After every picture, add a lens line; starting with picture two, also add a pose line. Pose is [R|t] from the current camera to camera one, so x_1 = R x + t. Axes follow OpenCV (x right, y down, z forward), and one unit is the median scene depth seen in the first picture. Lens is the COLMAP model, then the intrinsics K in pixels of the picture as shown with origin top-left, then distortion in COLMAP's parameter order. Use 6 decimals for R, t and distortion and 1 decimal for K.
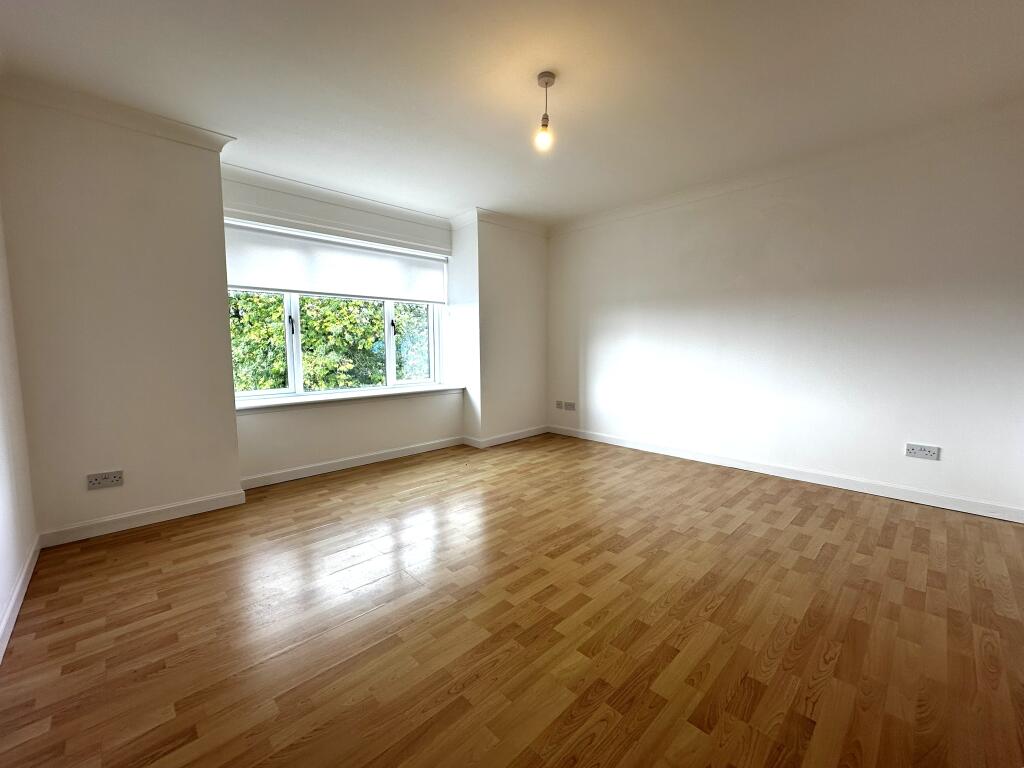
lens RADIAL K [[427.9, 0, 517.5], [0, 427.9, 382.8], [0, 0, 1]] dist [-0.002522, -0.000223]
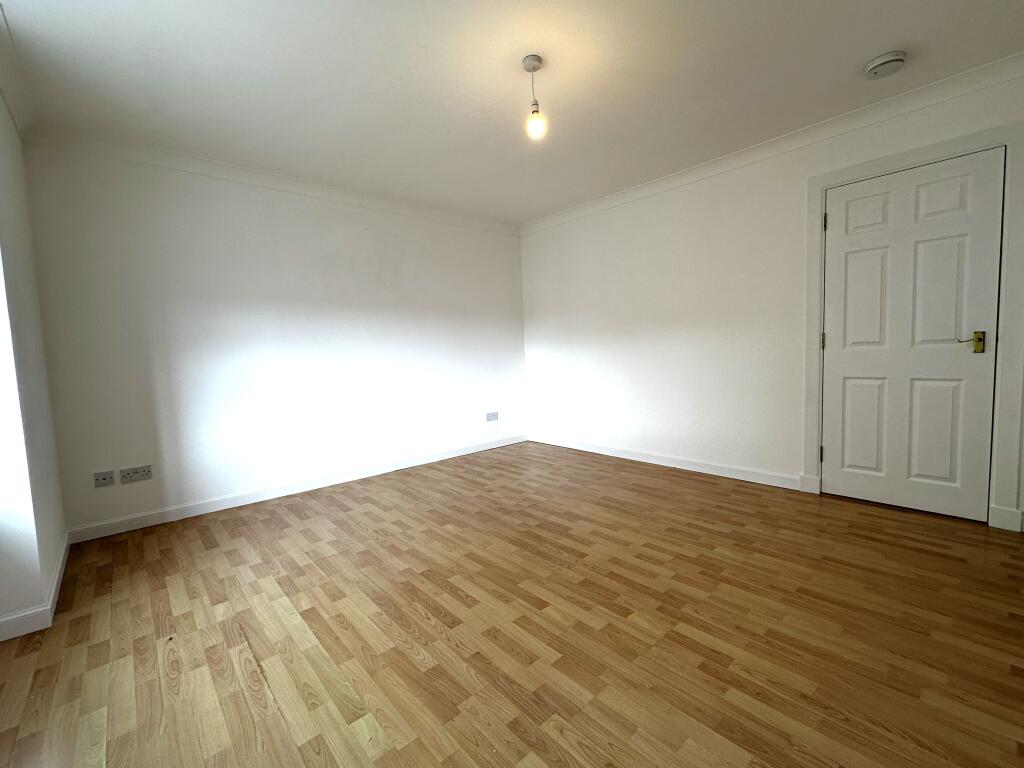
lens RADIAL K [[427.9, 0, 517.5], [0, 427.9, 382.8], [0, 0, 1]] dist [-0.002522, -0.000223]
pose [[0.037046, -0.067534, 0.997029, -0.640158], [0.126683, 0.989982, 0.062349, -0.055144], [-0.991251, 0.123997, 0.045230, 0.753894]]
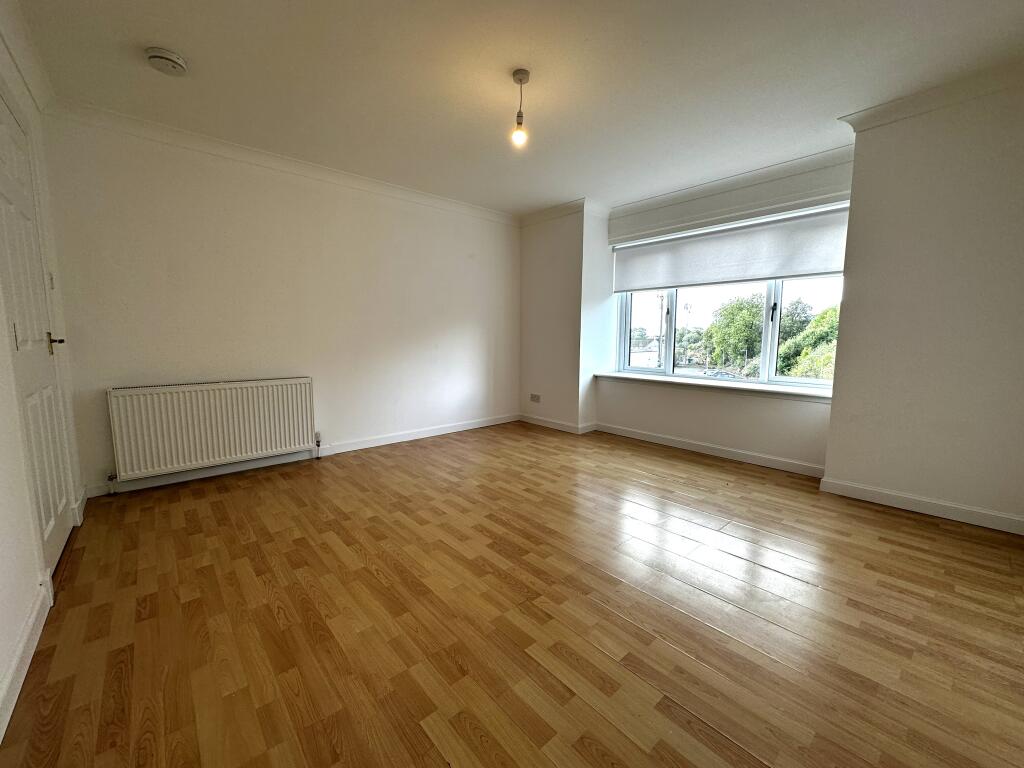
lens RADIAL K [[413.1, 0, 501.2], [0, 413.1, 384.3], [0, 0, 1]] dist [0.001052, 0.000143]
pose [[-0.078782, 0.125403, -0.988973, 0.811177], [-0.091030, 0.987007, 0.132405, -0.069545], [0.992727, 0.100457, -0.066343, 0.764174]]
